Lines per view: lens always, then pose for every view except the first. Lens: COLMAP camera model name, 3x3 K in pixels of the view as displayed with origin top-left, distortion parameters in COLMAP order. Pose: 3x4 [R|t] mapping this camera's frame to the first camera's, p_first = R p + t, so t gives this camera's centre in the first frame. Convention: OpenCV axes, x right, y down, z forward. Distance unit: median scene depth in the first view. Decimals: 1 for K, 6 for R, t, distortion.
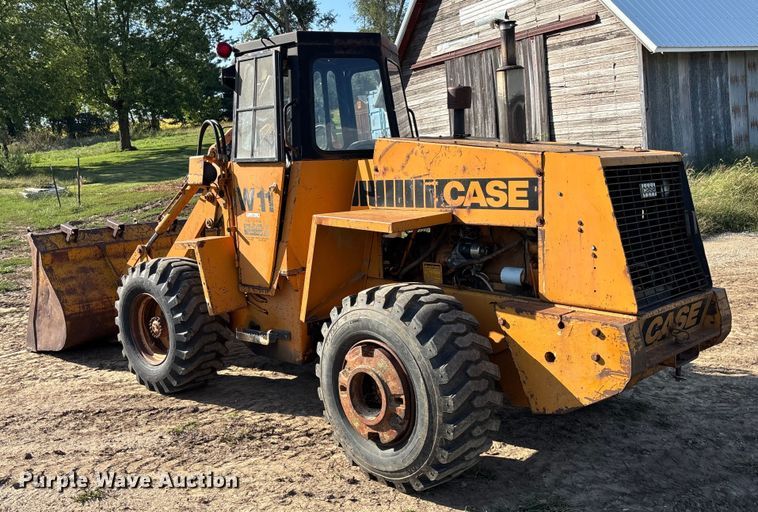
lens RADIAL K [[679.2, 0, 367.5], [0, 679.2, 258.2], [0, 0, 1]] dist [0.080881, -0.153457]
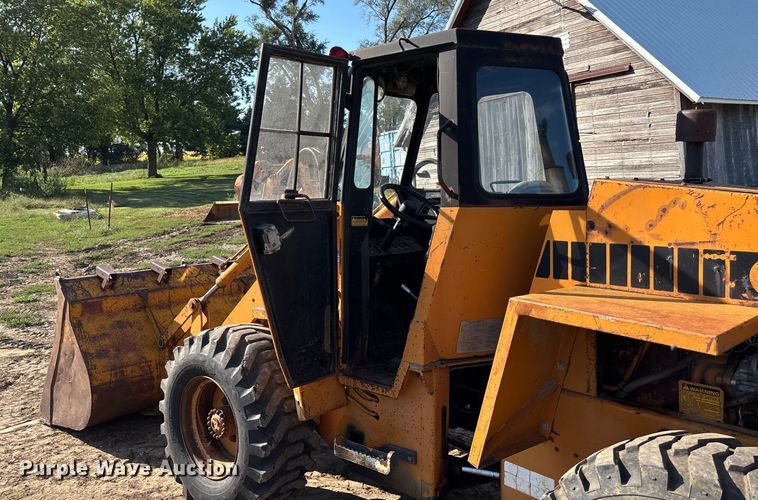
lens RADIAL K [[605.6, 0, 351.5], [0, 605.6, 208.4], [0, 0, 1]] dist [0.046583, -0.046765]
pose [[0.999129, 0.039203, -0.014308, -0.185342], [-0.040615, 0.992247, -0.117459, -0.061917], [0.009593, 0.117938, 0.992975, 0.371292]]
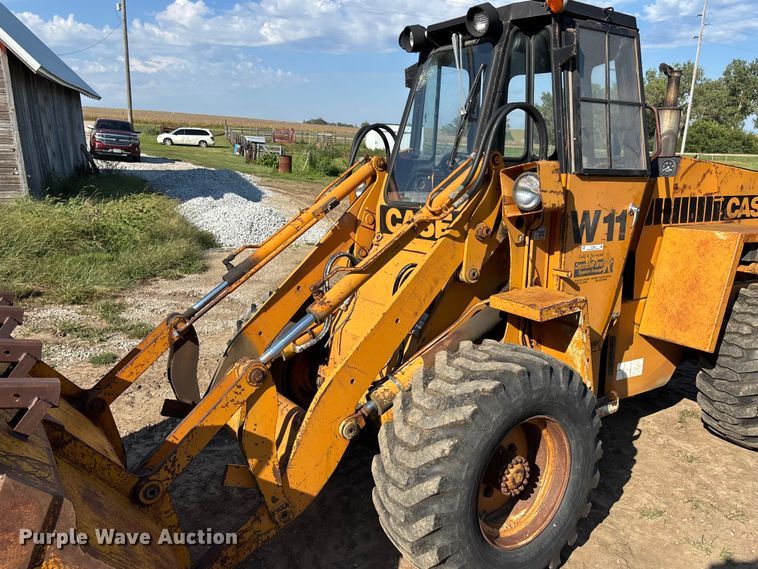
lens RADIAL K [[582.1, 0, 376.0], [0, 582.1, 284.2], [0, 0, 1]] dist [0.055813, -0.077905]
pose [[0.236478, -0.140192, 0.961470, -0.840135], [0.124086, 0.985791, 0.113219, -0.126151], [-0.963681, 0.092531, 0.250513, 1.086998]]
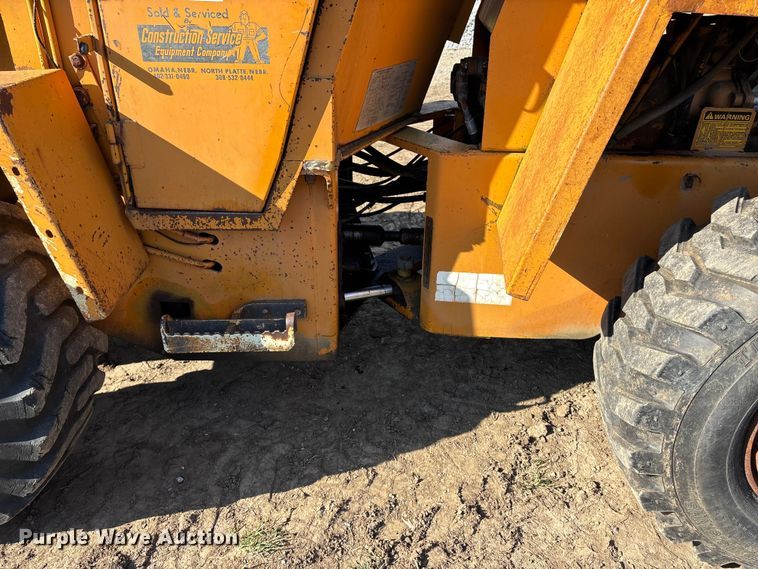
lens RADIAL K [[582.1, 0, 376.0], [0, 582.1, 284.2], [0, 0, 1]] dist [0.055813, -0.077905]
pose [[0.734084, -0.275211, 0.620789, -0.316669], [0.050484, 0.933779, 0.354270, -0.030533], [-0.677179, -0.228724, 0.699366, 0.733232]]
